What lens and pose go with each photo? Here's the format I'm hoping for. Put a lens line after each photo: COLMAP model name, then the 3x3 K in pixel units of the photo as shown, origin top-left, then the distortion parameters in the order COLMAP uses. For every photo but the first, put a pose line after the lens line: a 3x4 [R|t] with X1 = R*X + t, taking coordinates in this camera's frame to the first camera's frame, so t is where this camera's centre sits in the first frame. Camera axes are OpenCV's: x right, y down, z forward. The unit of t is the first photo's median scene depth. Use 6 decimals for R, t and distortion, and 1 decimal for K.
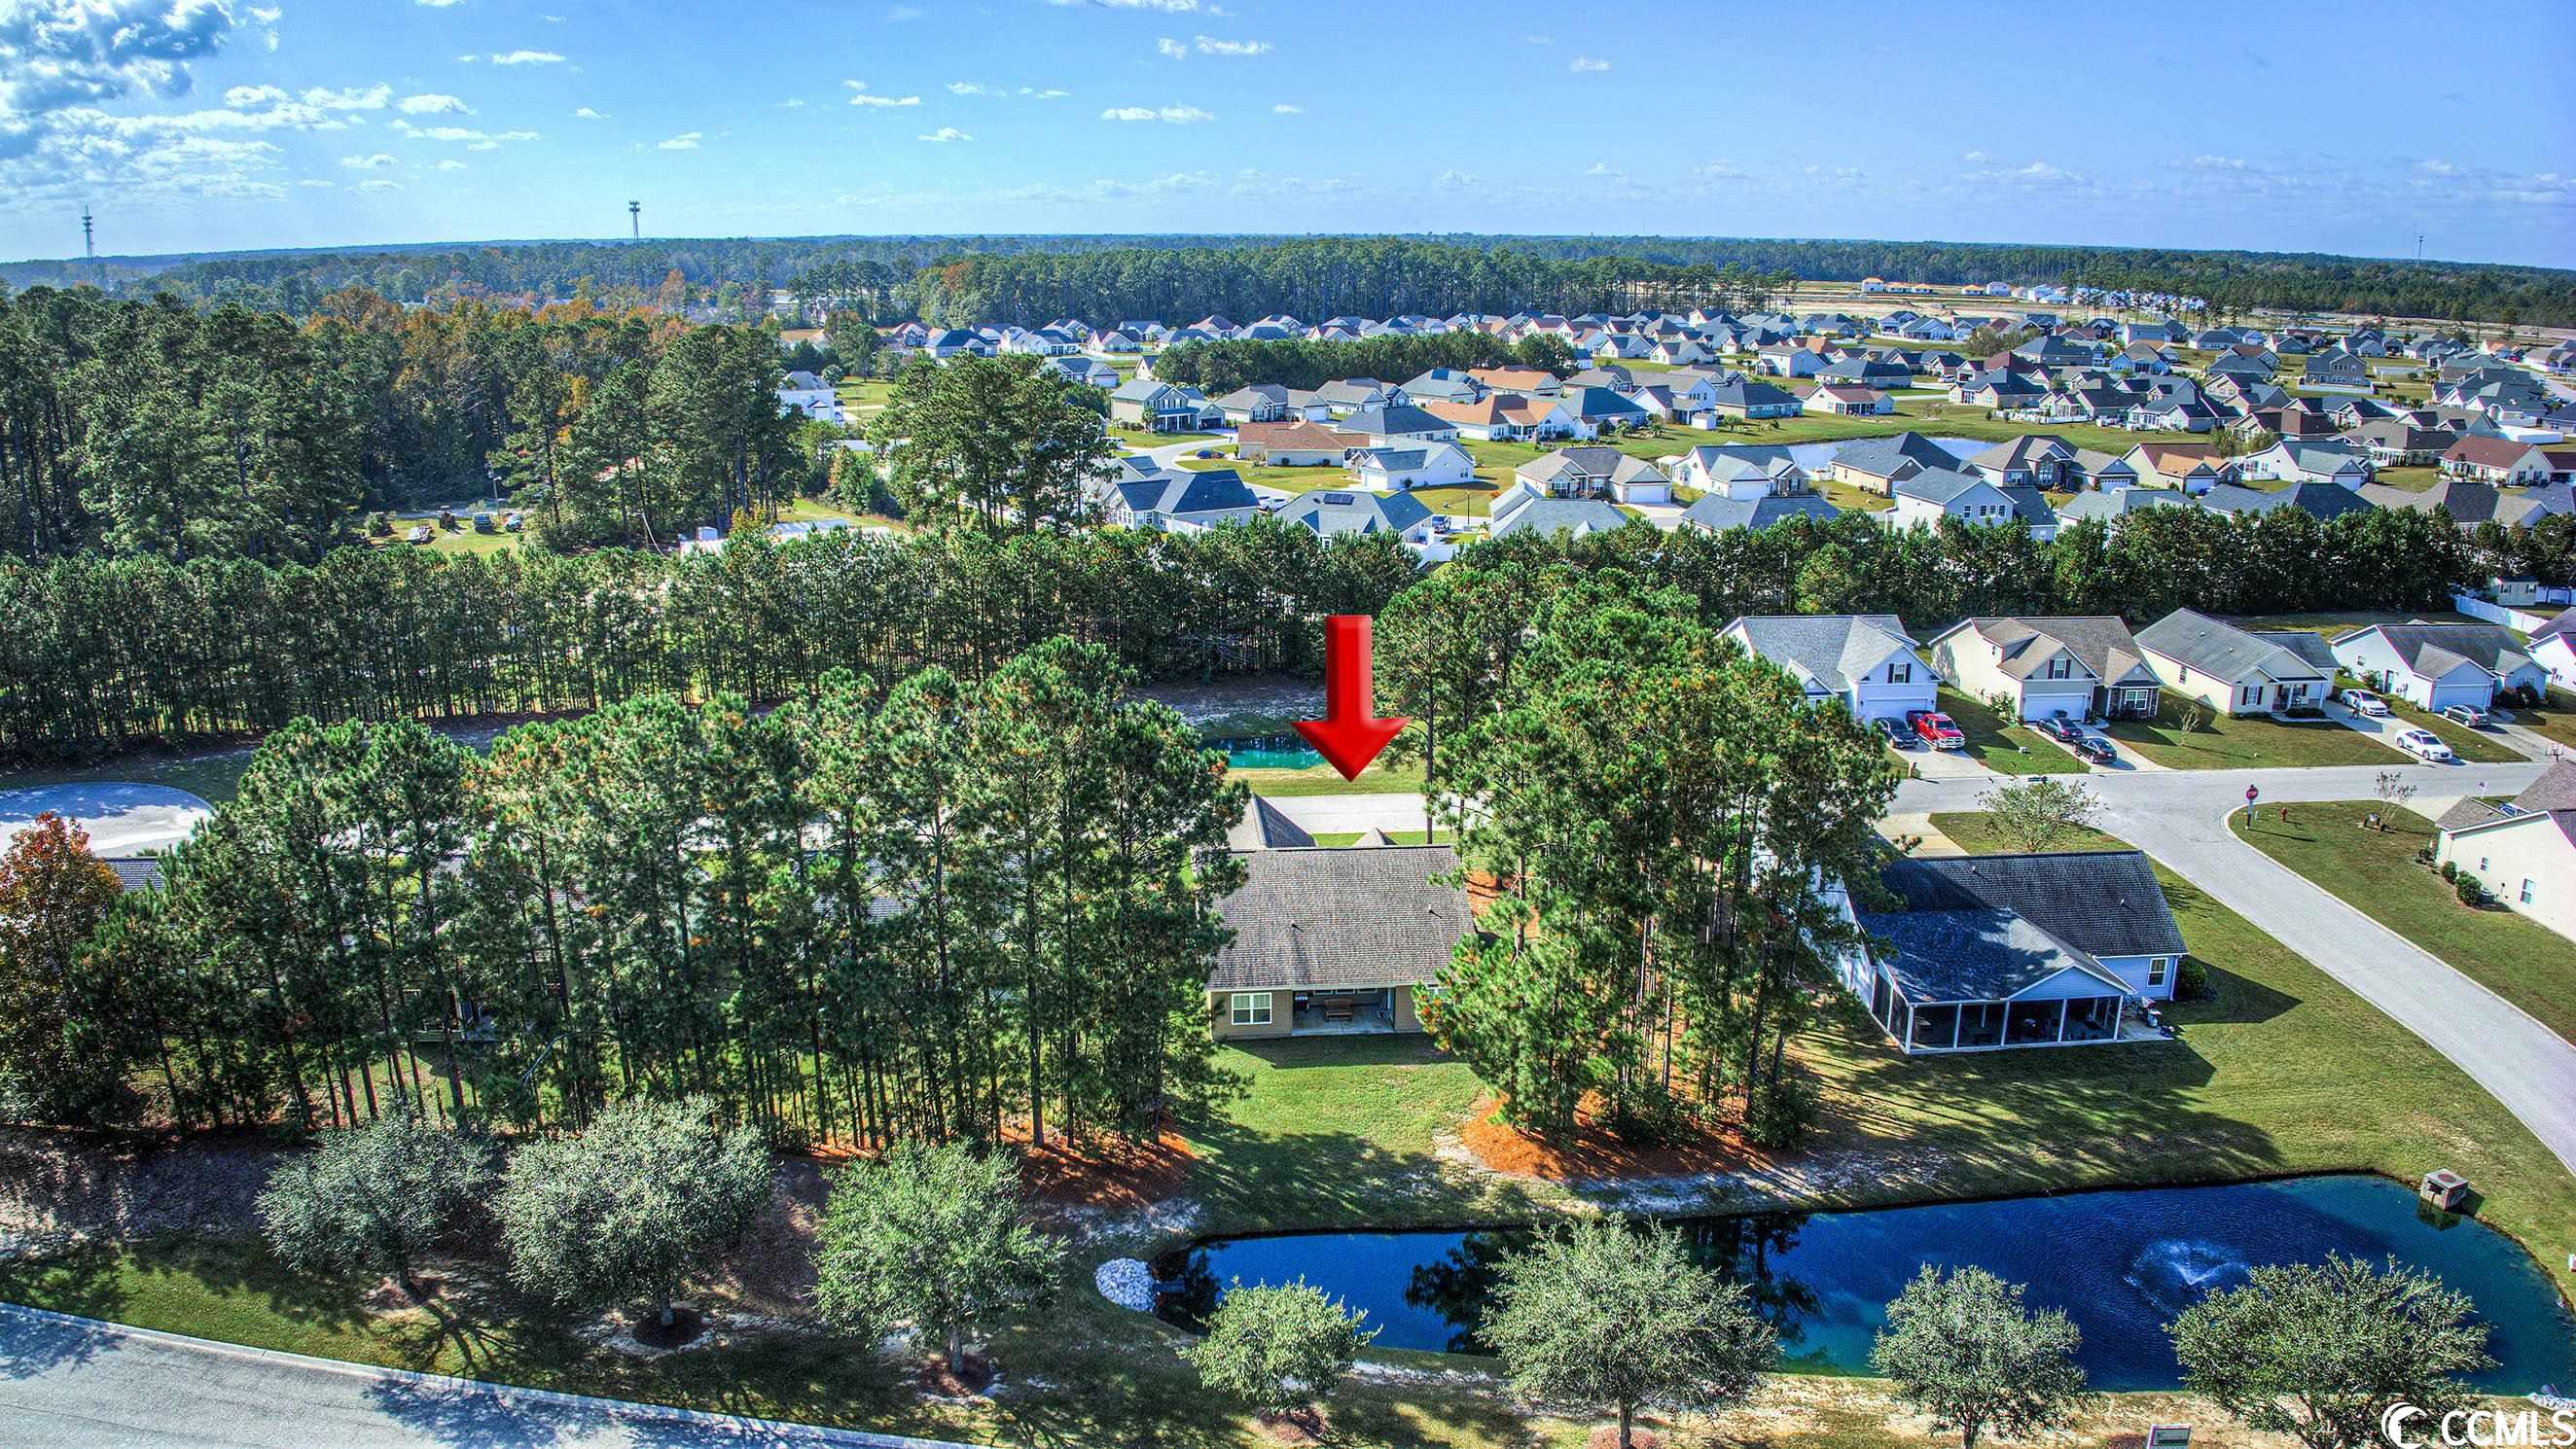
lens RADIAL K [[1809.5, 0, 1288.0], [0, 1809.5, 724.5], [0, 0, 1]] dist [-0.102681, -0.010474]
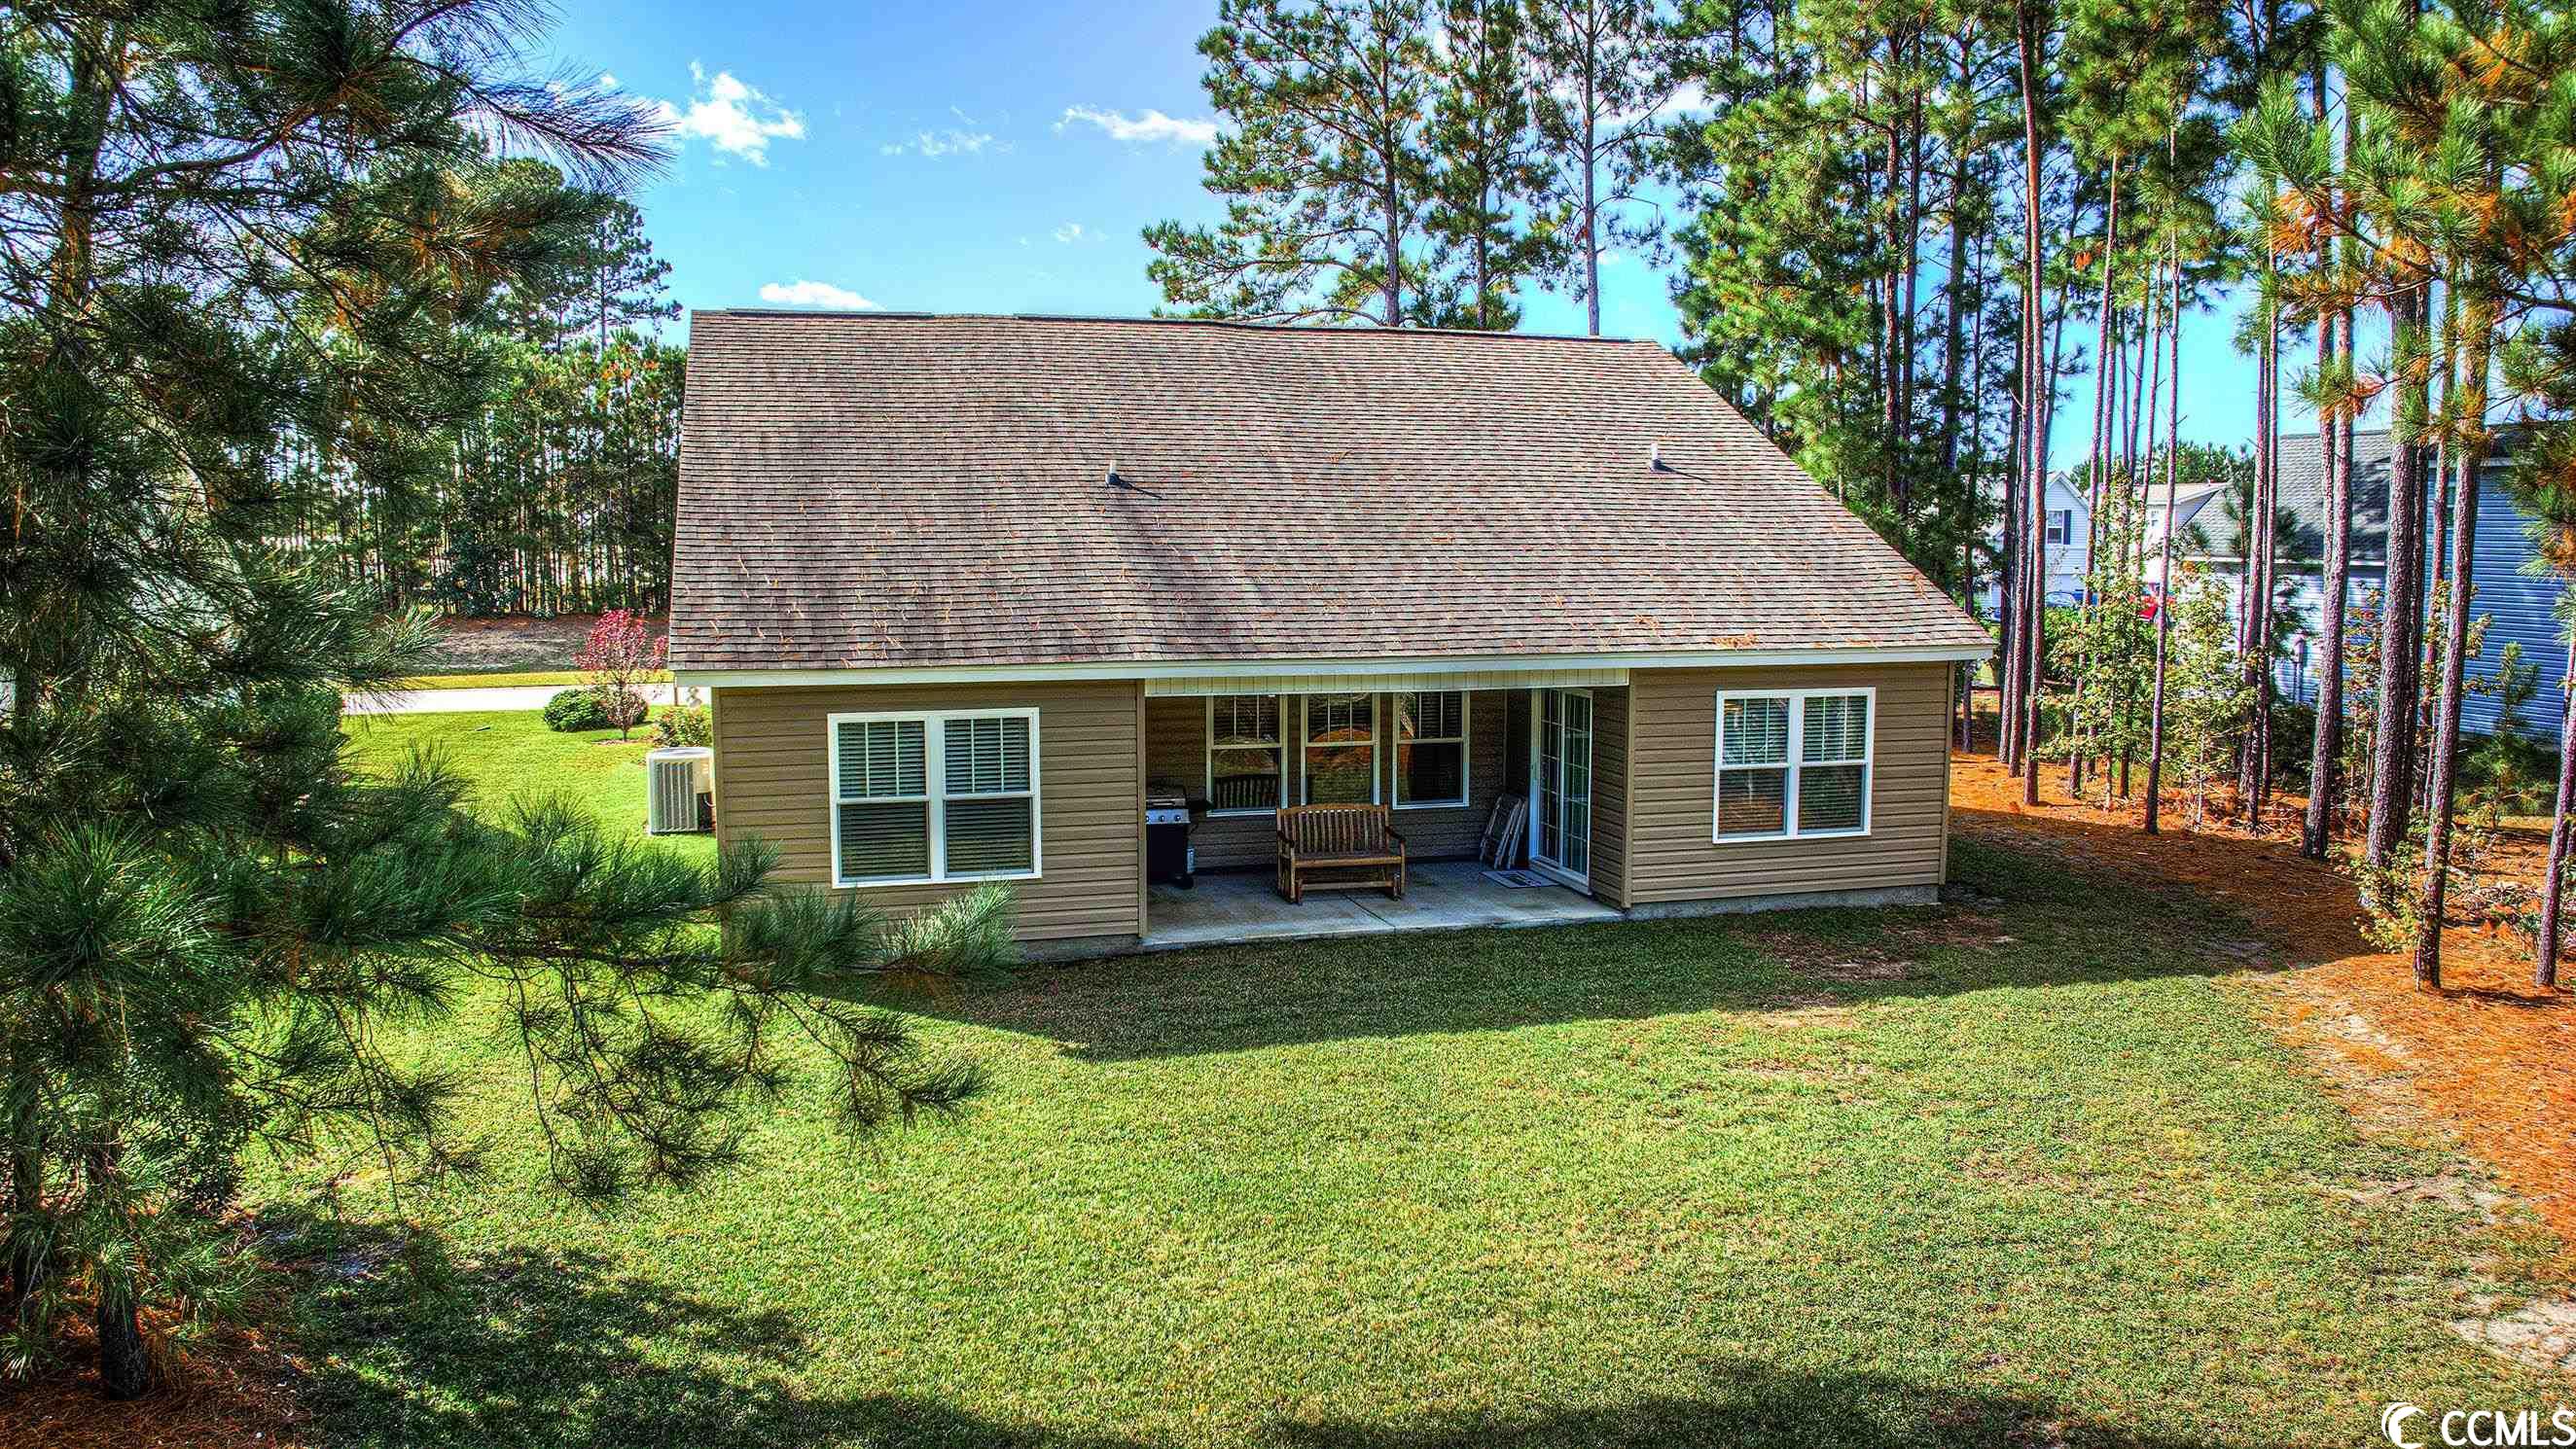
lens RADIAL K [[1799.5, 0, 1310.2], [0, 1799.5, 773.6], [0, 0, 1]] dist [-0.111234, 0.001077]
pose [[0.979147, -0.027068, 0.201342, -0.021430], [0.055637, 0.988922, -0.137618, 0.202326], [-0.195387, 0.145950, 0.969805, 0.892063]]
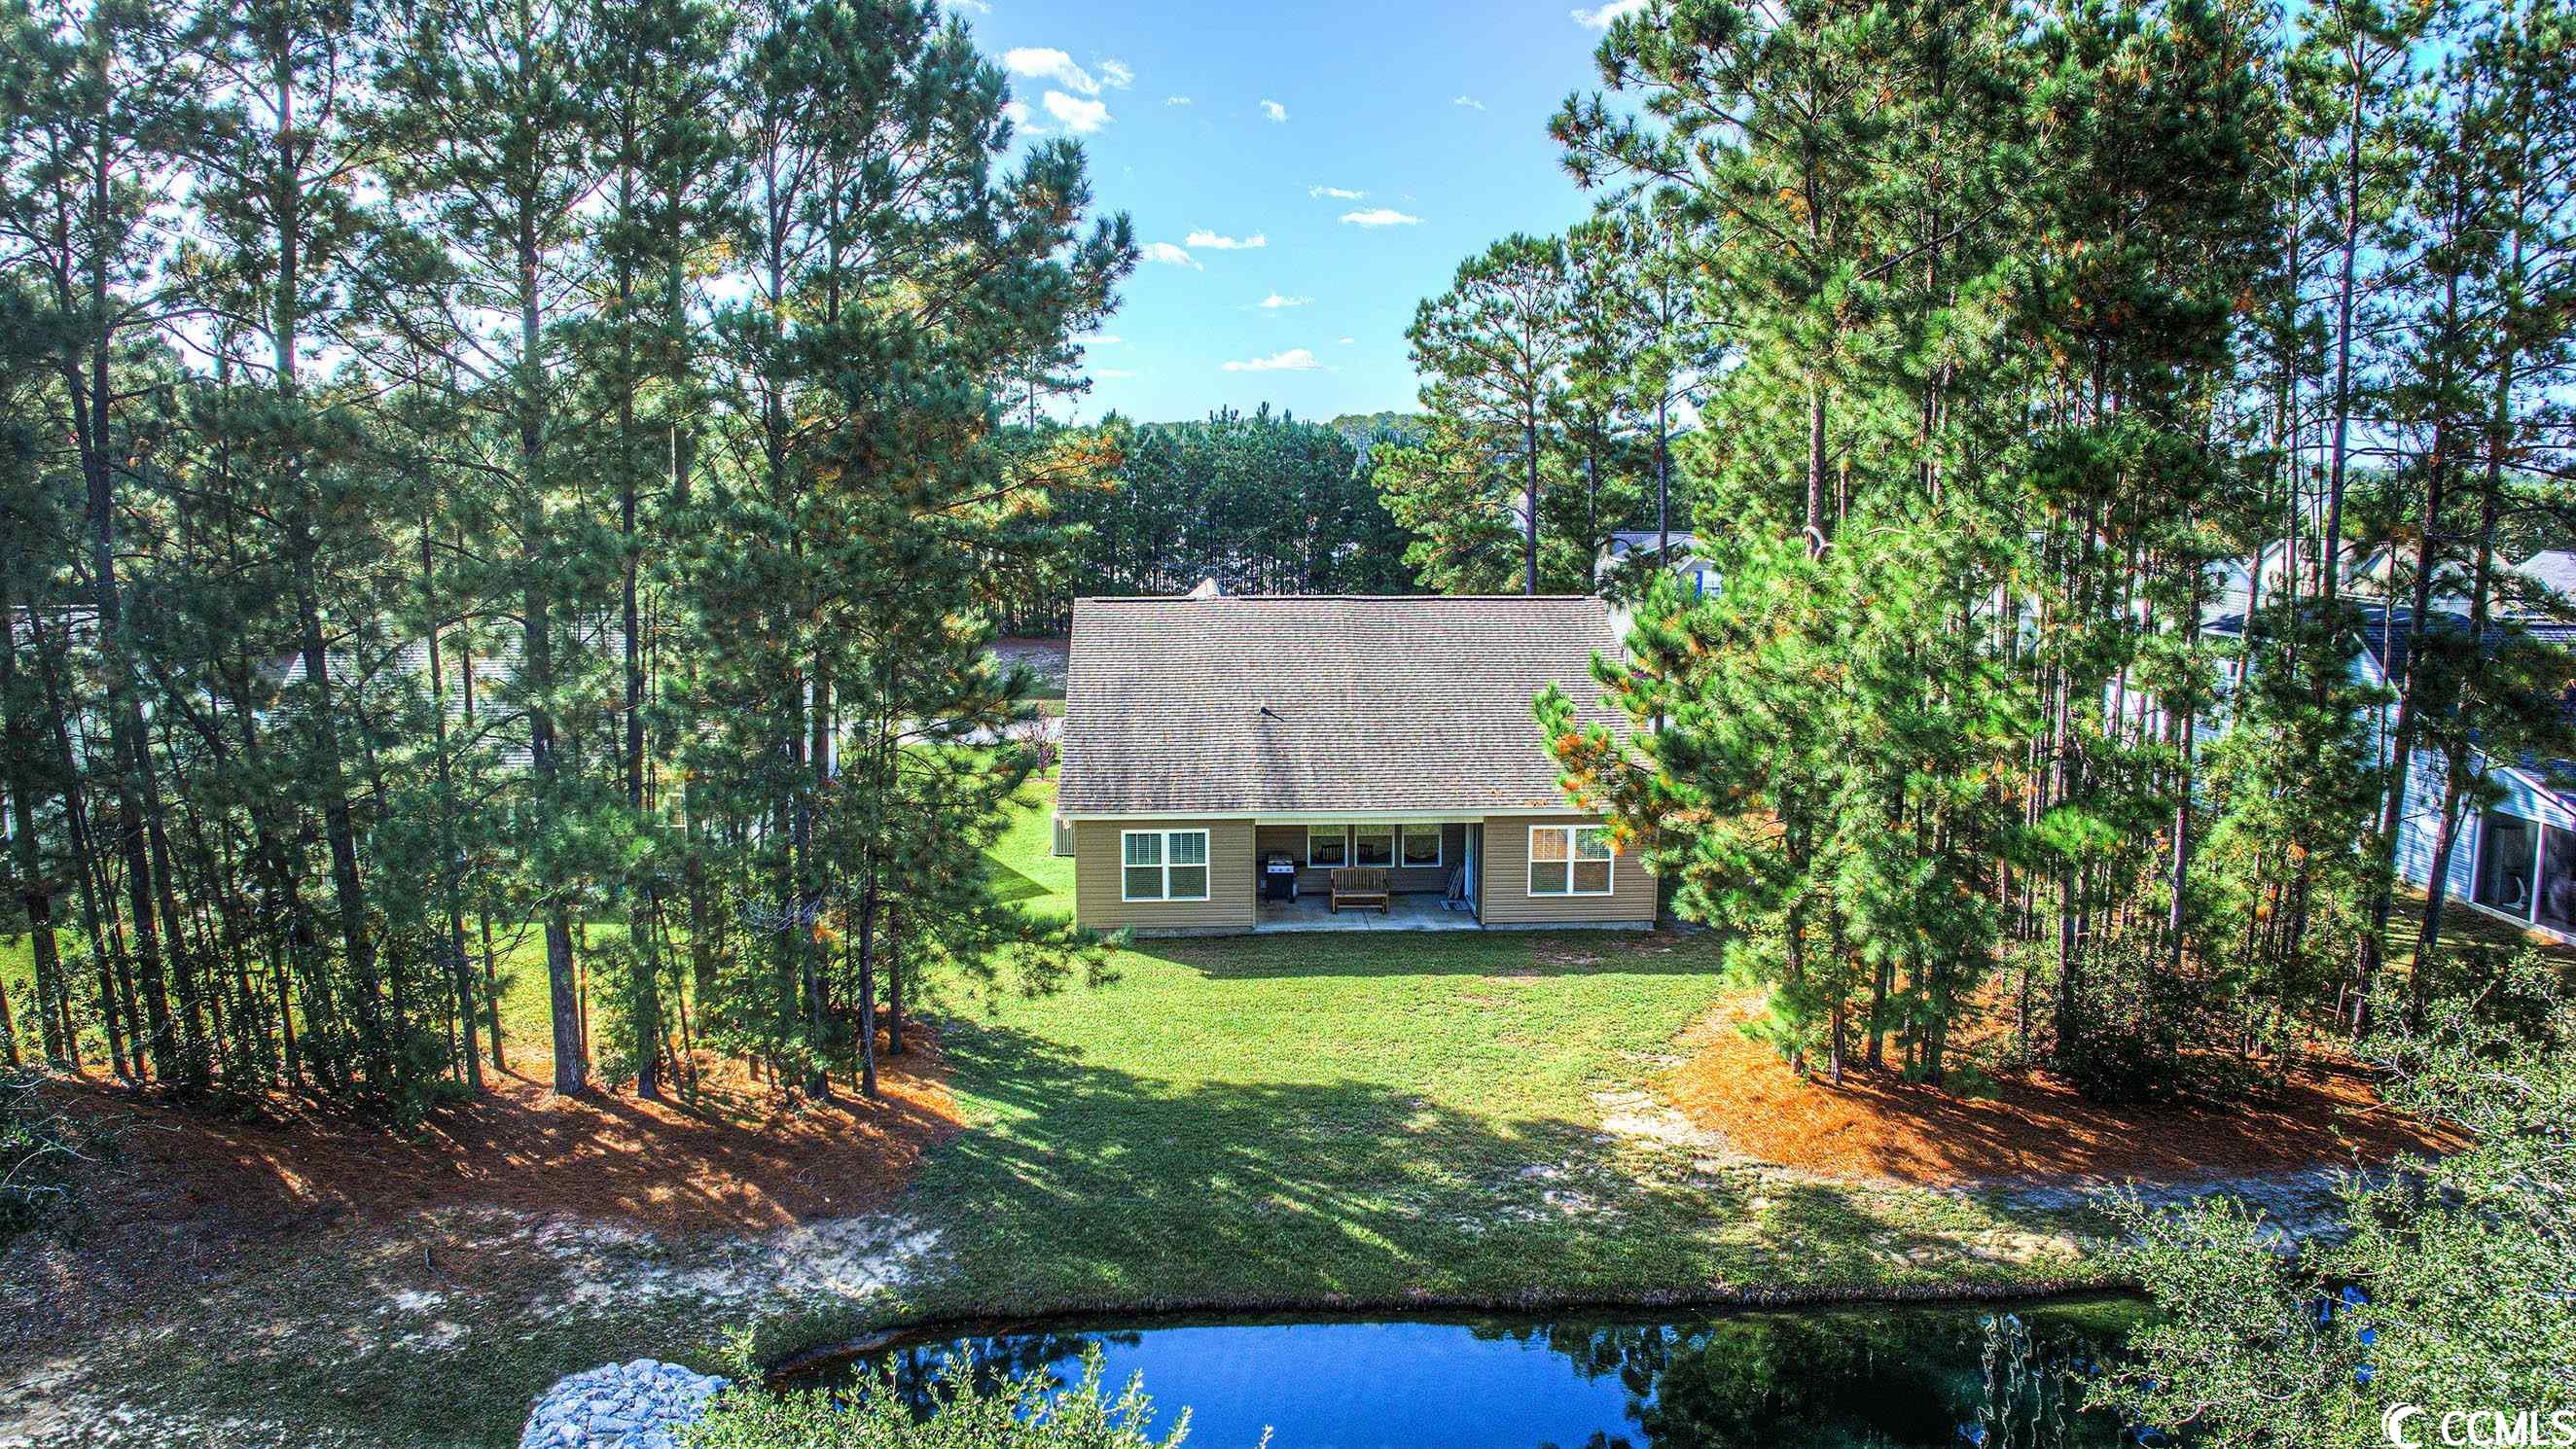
lens RADIAL K [[1809.5, 0, 1288.0], [0, 1809.5, 724.5], [0, 0, 1]] dist [-0.102681, -0.010474]
pose [[0.999469, -0.000601, -0.032589, 0.028143], [-0.003924, 0.990337, -0.138629, 0.204437], [0.032357, 0.138683, 0.989808, 0.603718]]
